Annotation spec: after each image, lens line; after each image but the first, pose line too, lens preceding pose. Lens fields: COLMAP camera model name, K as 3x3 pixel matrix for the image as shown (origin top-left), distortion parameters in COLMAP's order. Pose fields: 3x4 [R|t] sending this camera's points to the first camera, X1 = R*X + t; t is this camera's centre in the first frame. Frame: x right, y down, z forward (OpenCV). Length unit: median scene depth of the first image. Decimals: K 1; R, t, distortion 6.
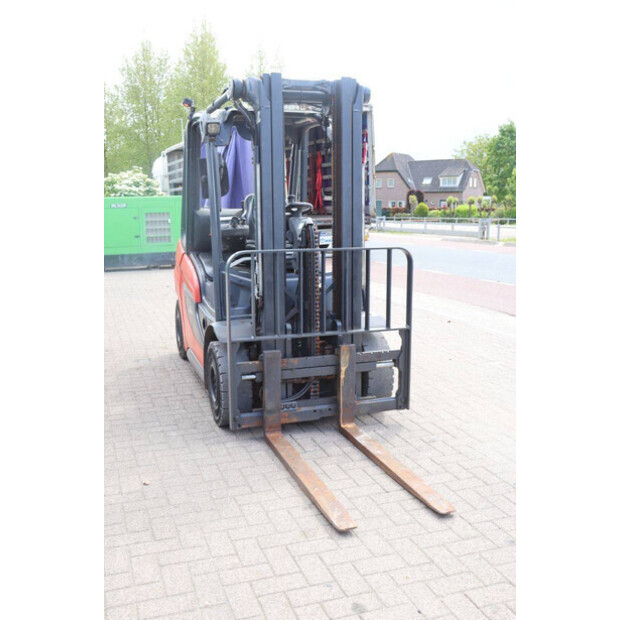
lens RADIAL K [[621.0, 0, 318.9], [0, 621.0, 310.7], [0, 0, 1]] dist [-0.035677, 0.018261]
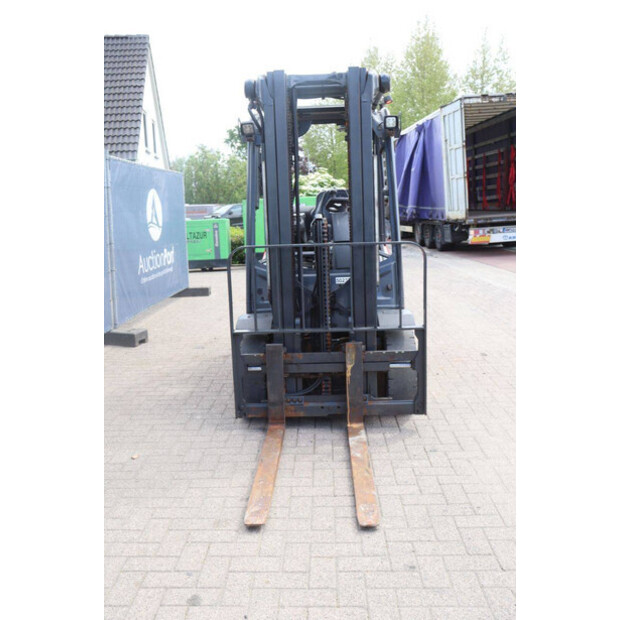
lens RADIAL K [[613.3, 0, 325.2], [0, 613.3, 310.4], [0, 0, 1]] dist [-0.045376, 0.016146]
pose [[0.938538, 0.034696, -0.343428, 0.330942], [-0.032980, 0.999397, 0.010840, -0.004133], [0.343597, 0.001153, 0.939116, 0.081964]]
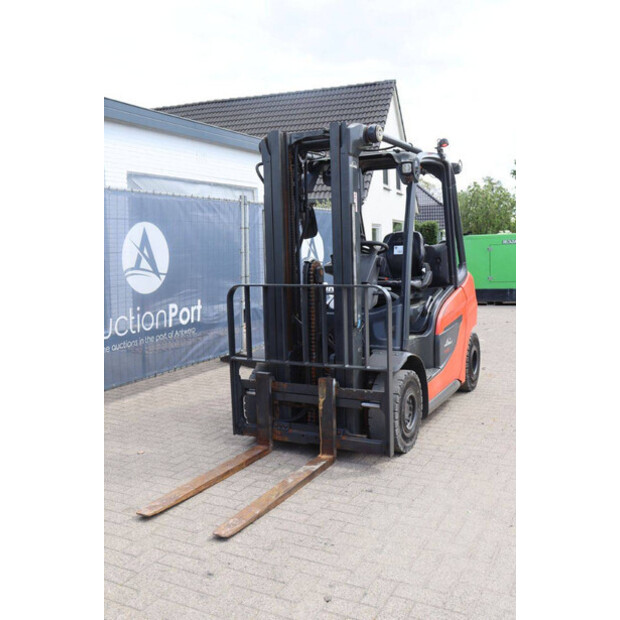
lens RADIAL K [[621.0, 0, 318.9], [0, 621.0, 310.7], [0, 0, 1]] dist [-0.035677, 0.018261]
pose [[0.683929, 0.058671, -0.727185, 0.783323], [-0.097478, 0.995173, -0.011387, -0.043471], [0.723007, 0.078673, 0.686347, 0.270605]]
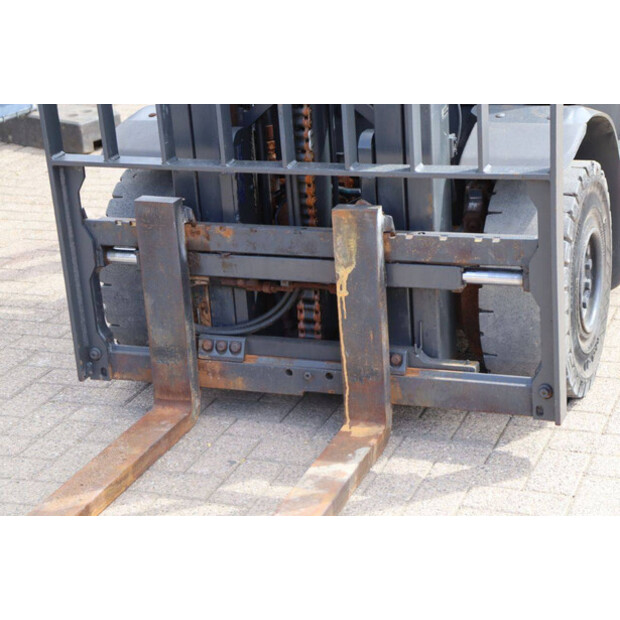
lens RADIAL K [[1436.6, 0, 310.1], [0, 1436.6, 296.8], [0, 0, 1]] dist [0.436257, -0.342523]
pose [[0.754898, 0.161160, -0.635733, 0.549523], [-0.042468, 0.979316, 0.197830, -0.054638], [0.654466, -0.122343, 0.746128, 0.371077]]
